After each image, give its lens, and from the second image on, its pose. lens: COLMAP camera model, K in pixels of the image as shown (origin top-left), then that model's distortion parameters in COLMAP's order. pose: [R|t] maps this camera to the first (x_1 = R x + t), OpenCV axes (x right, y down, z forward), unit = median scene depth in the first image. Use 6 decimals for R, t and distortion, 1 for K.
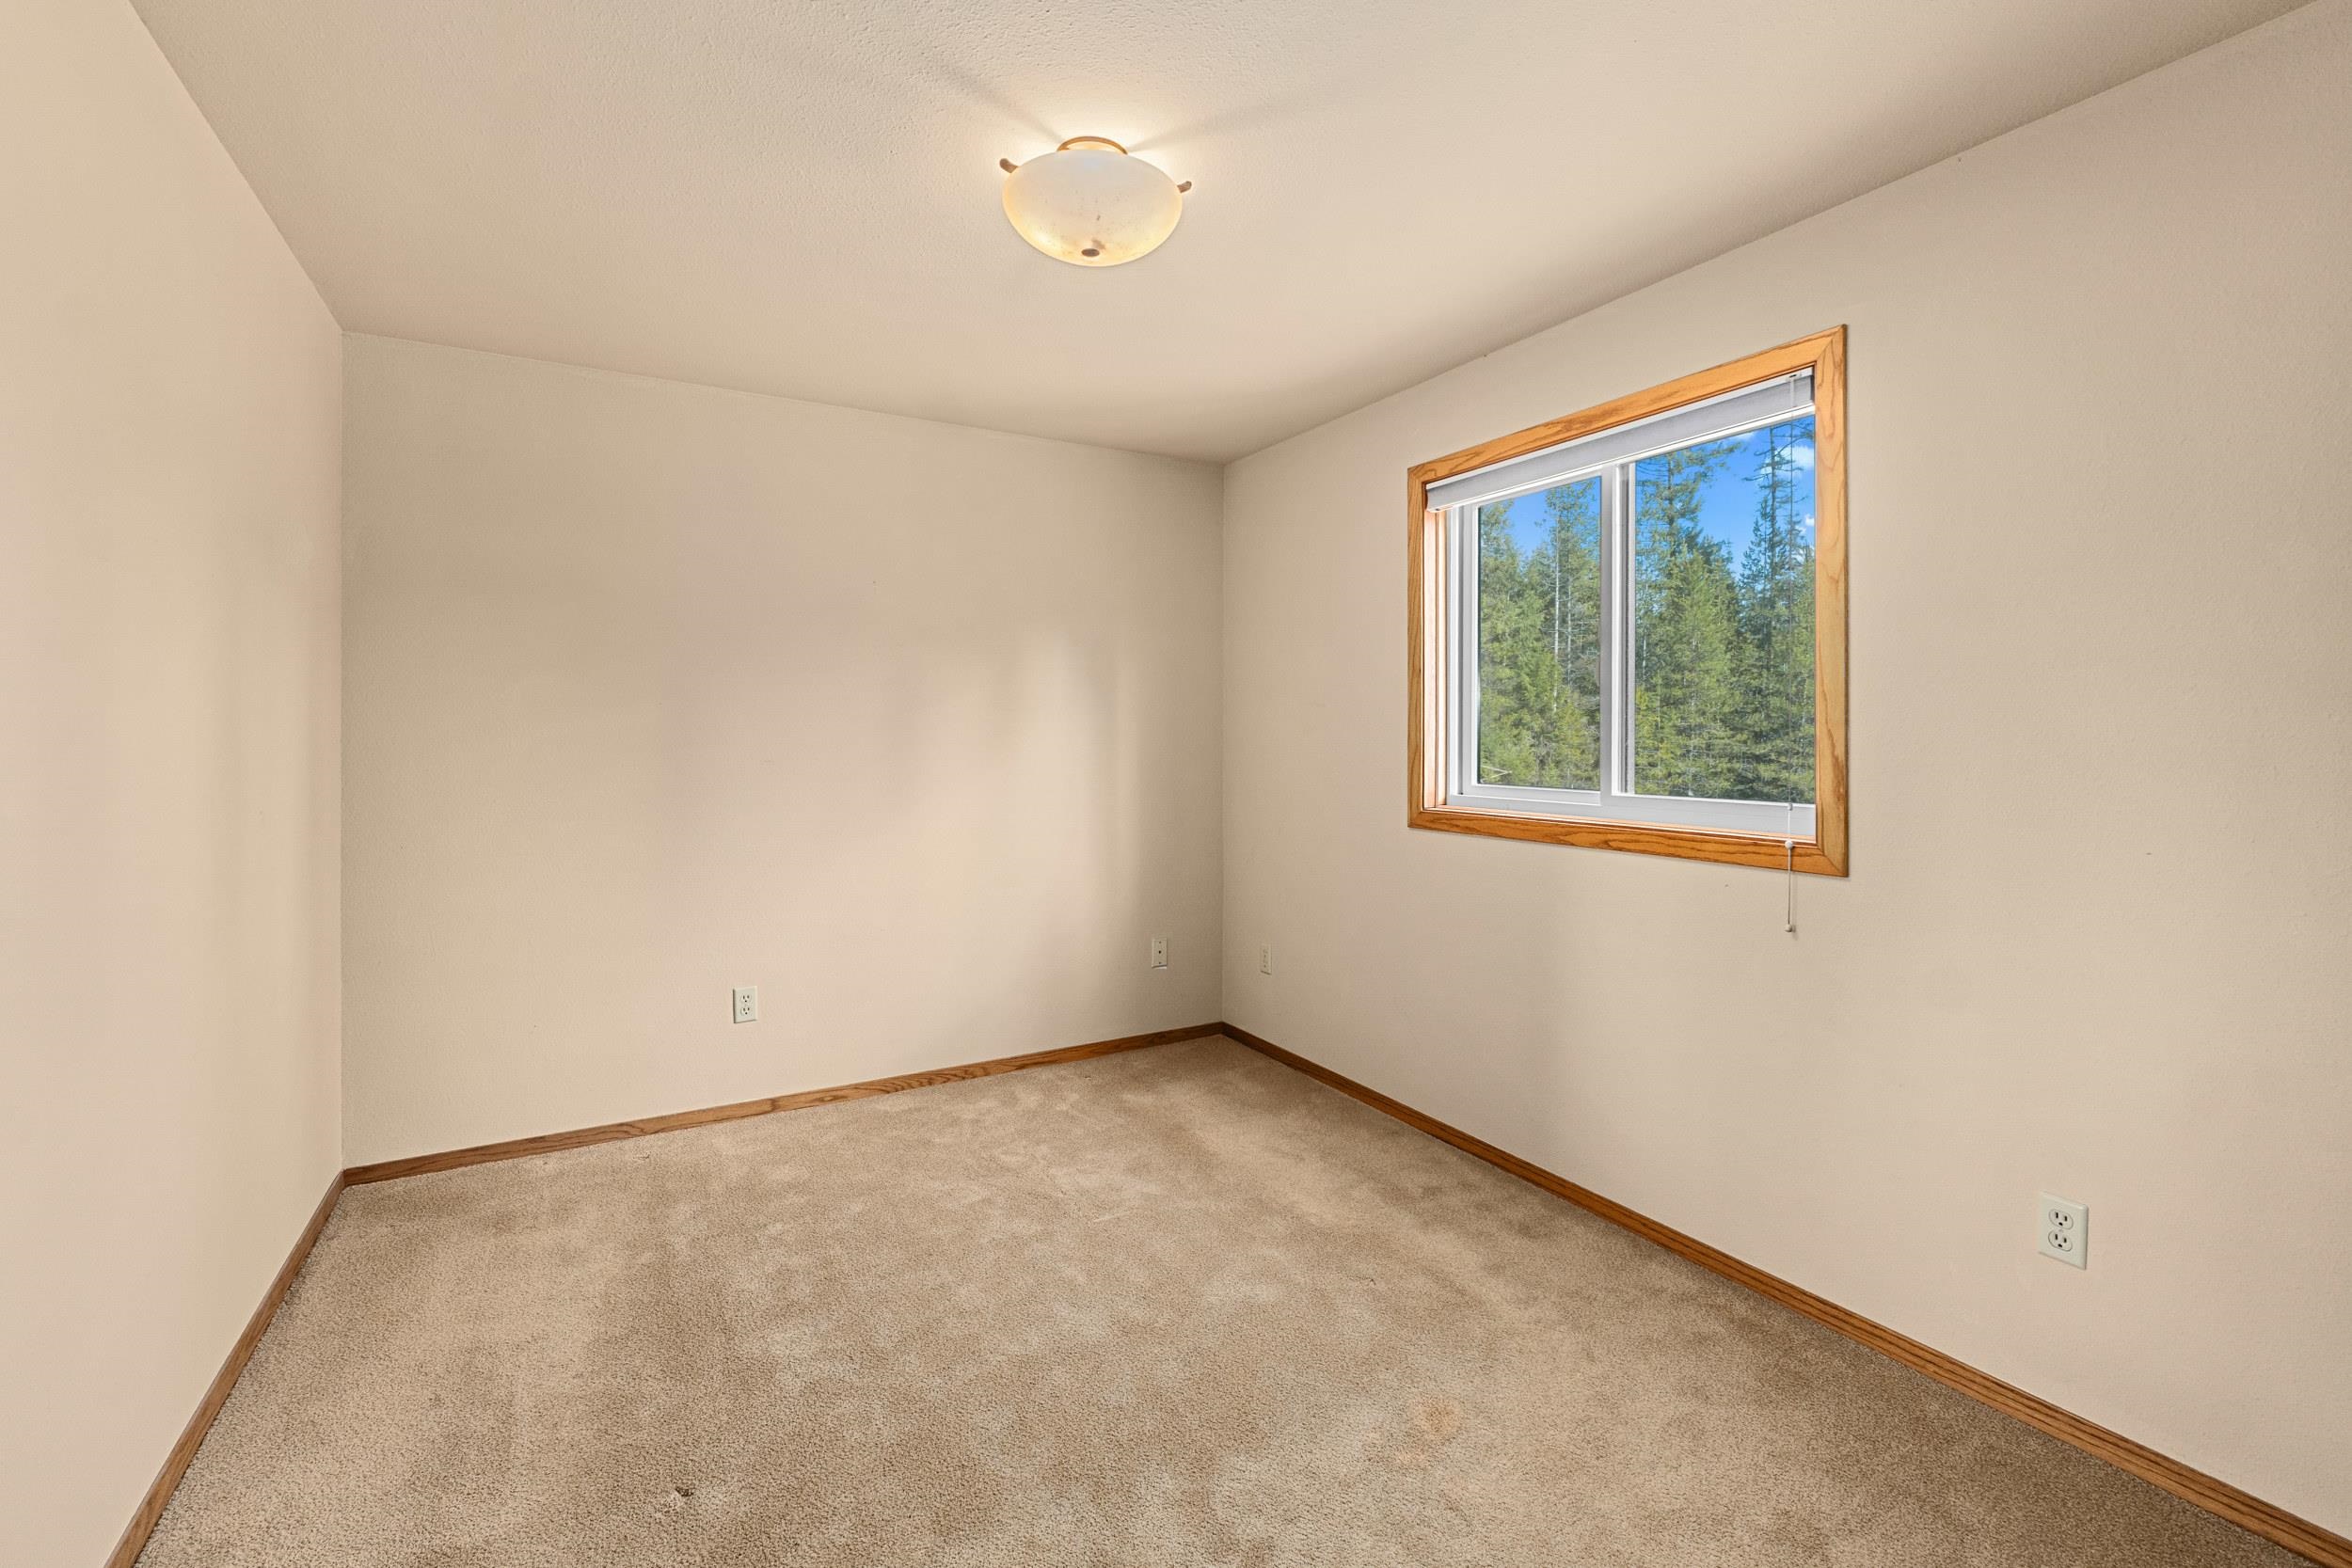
lens RADIAL K [[1001.2, 0, 1169.1], [0, 1001.2, 736.4], [0, 0, 1]] dist [-0.003264, -0.000022]
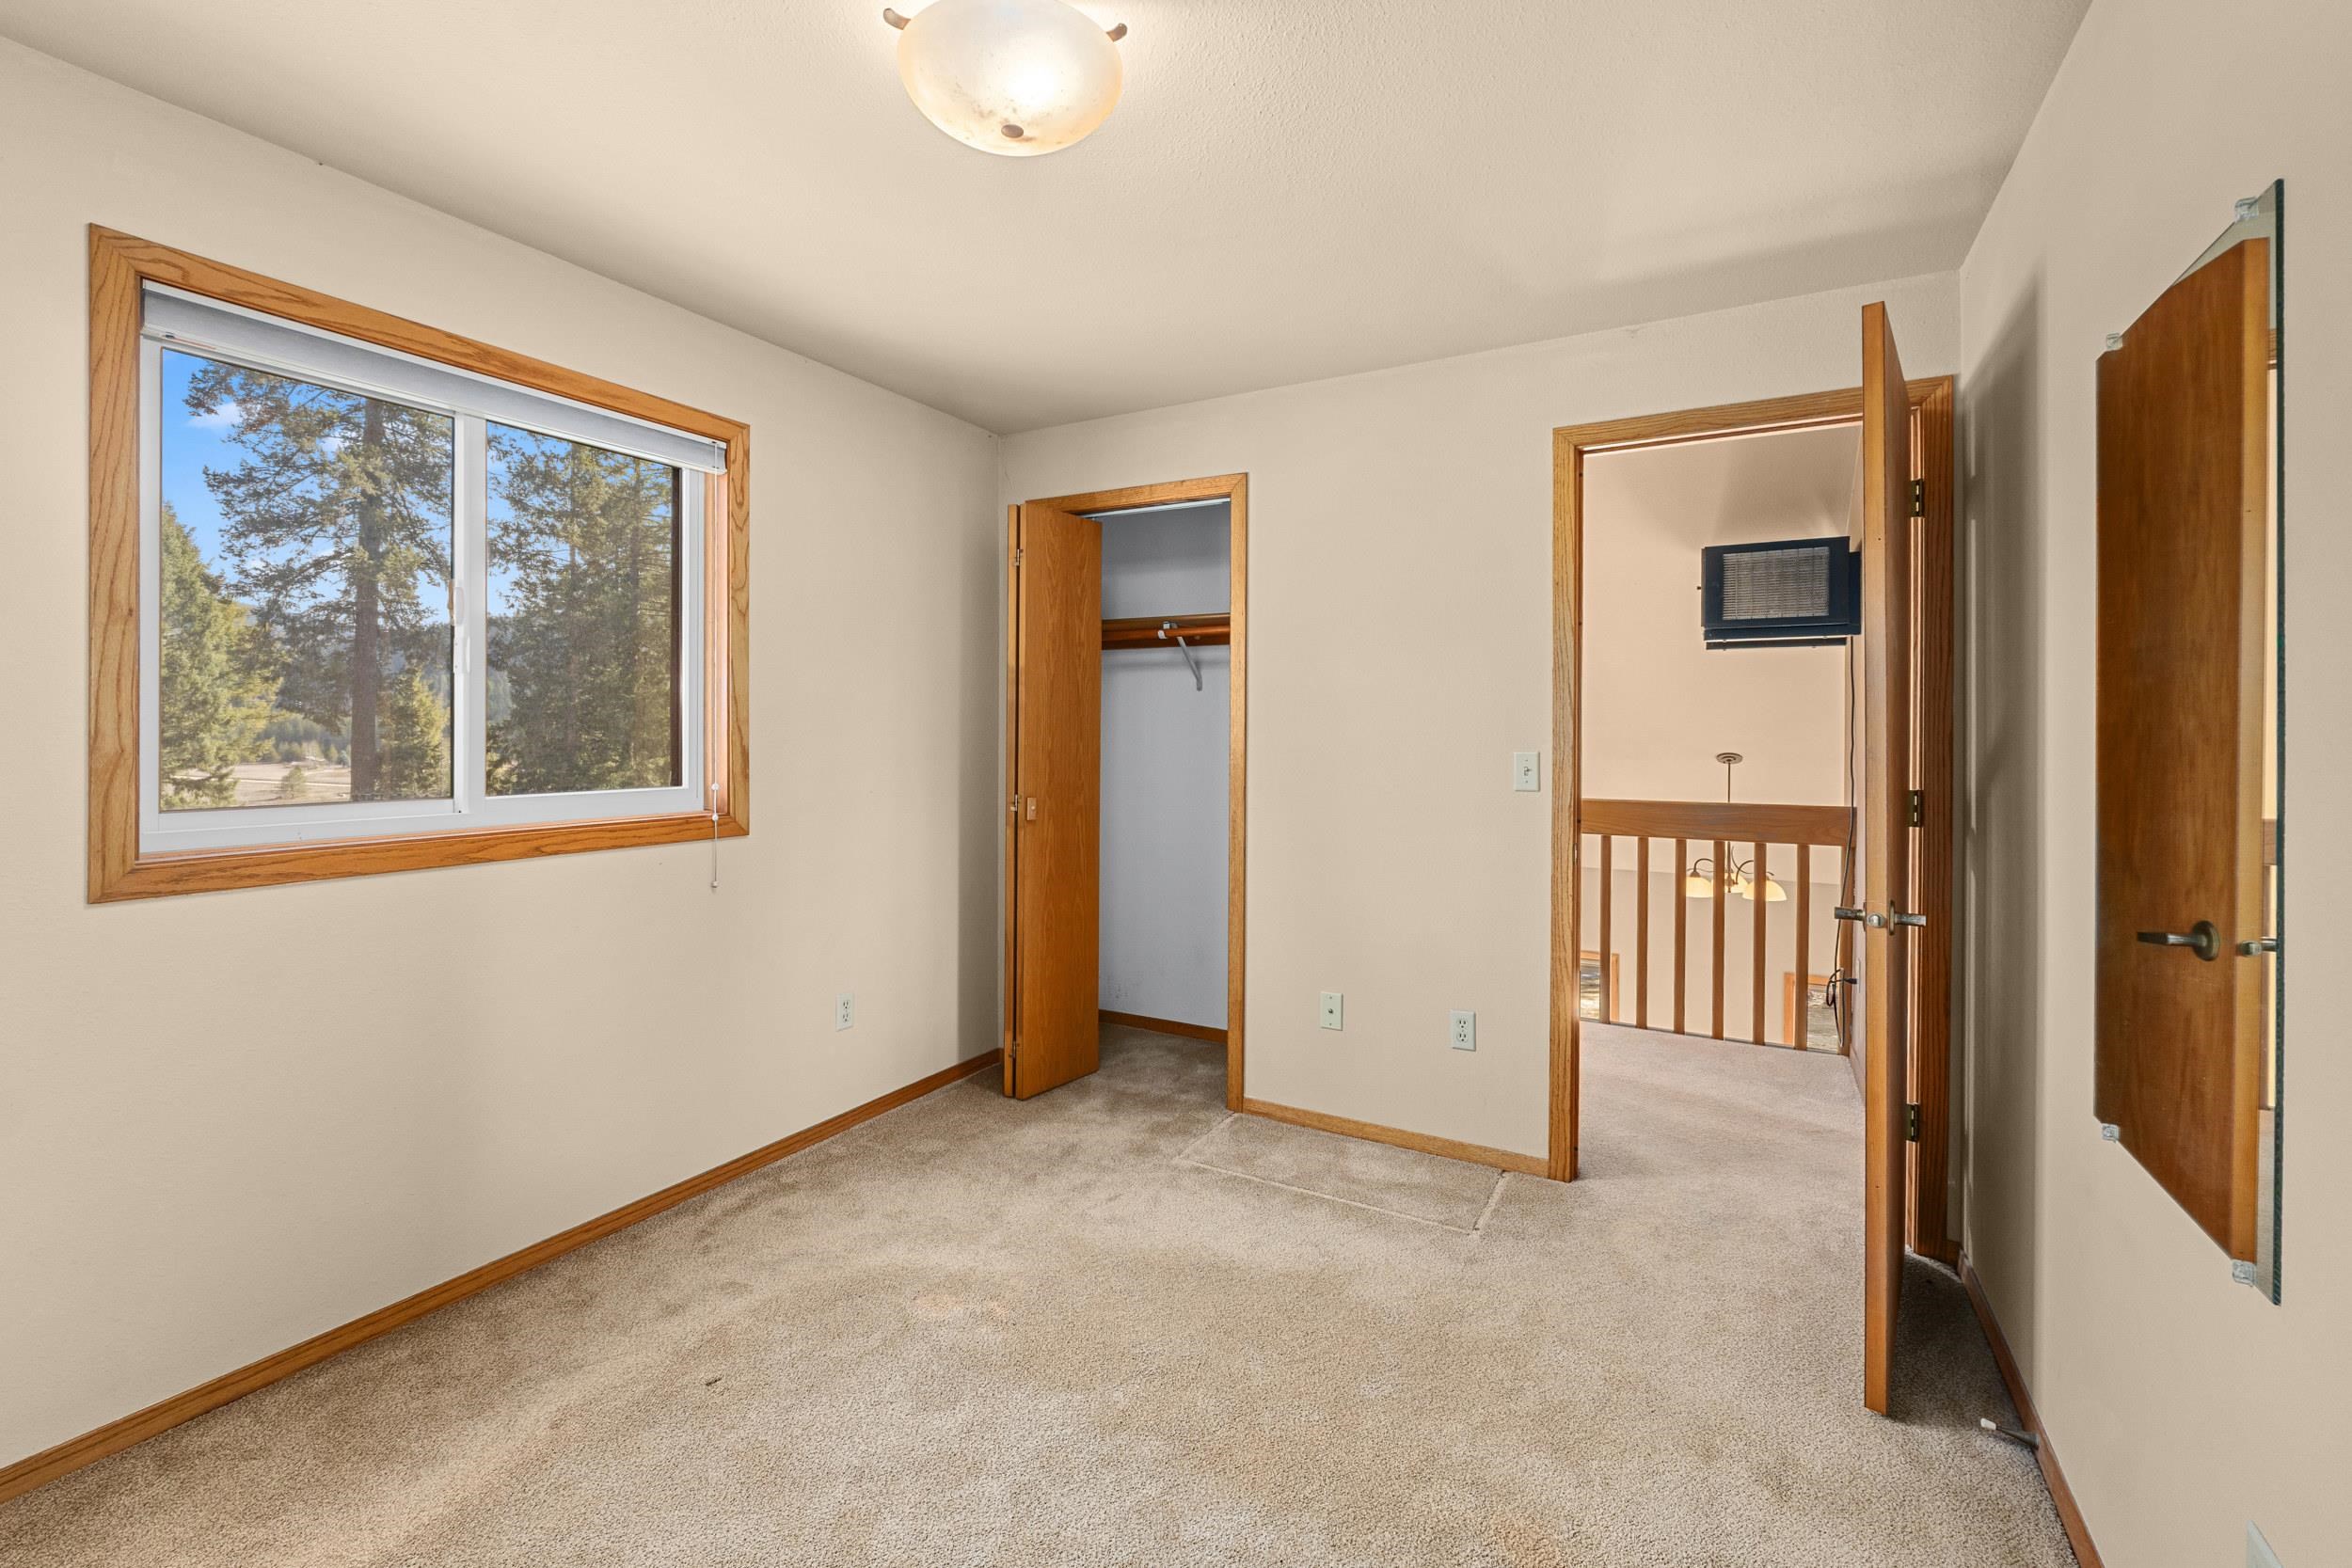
lens RADIAL K [[1001.2, 0, 1169.1], [0, 1001.2, 736.4], [0, 0, 1]] dist [-0.003264, -0.000022]
pose [[-0.510663, -0.006862, 0.859754, -0.645347], [0.001030, 0.999963, 0.008593, -0.002540], [-0.859780, 0.005274, -0.510637, 1.000243]]
